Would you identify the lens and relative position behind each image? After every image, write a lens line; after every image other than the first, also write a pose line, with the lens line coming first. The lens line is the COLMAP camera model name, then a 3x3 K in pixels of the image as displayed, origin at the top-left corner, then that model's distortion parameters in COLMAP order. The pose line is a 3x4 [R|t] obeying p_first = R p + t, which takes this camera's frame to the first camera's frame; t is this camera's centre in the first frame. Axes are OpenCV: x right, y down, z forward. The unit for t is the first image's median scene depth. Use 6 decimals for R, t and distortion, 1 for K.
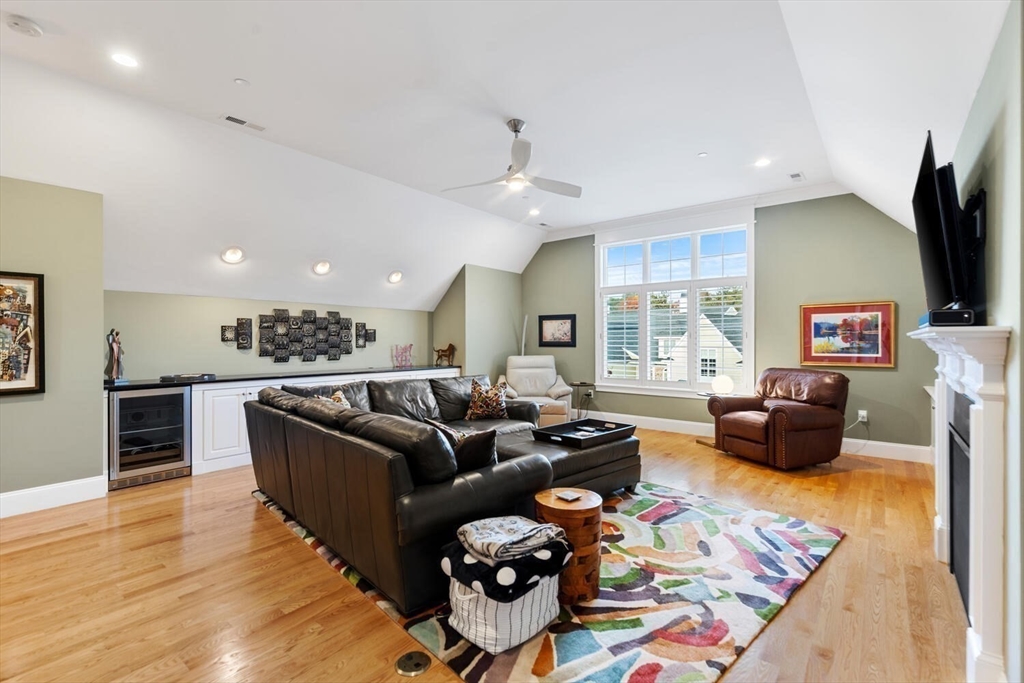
lens RADIAL K [[467.7, 0, 512.7], [0, 467.7, 341.6], [0, 0, 1]] dist [0.005620, -0.000522]
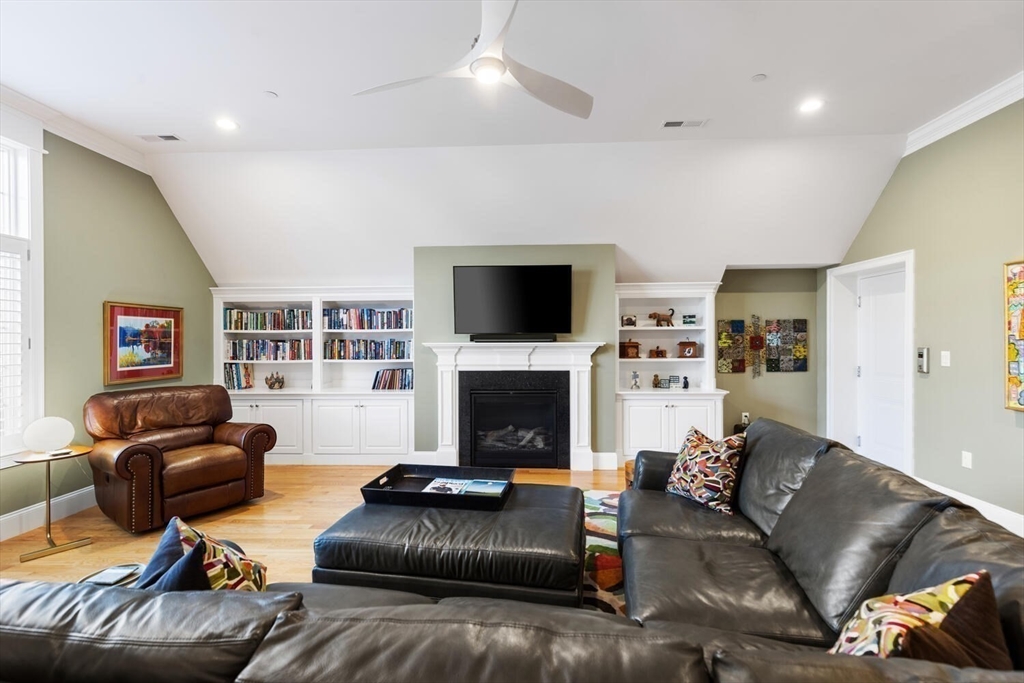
lens RADIAL K [[467.7, 0, 513.6], [0, 467.7, 341.4], [0, 0, 1]] dist [0.005620, -0.000522]
pose [[-0.586343, 0.005605, 0.810044, -0.340333], [0.008250, 0.999966, -0.000947, -0.011202], [-0.810021, 0.006128, -0.586369, 0.953400]]
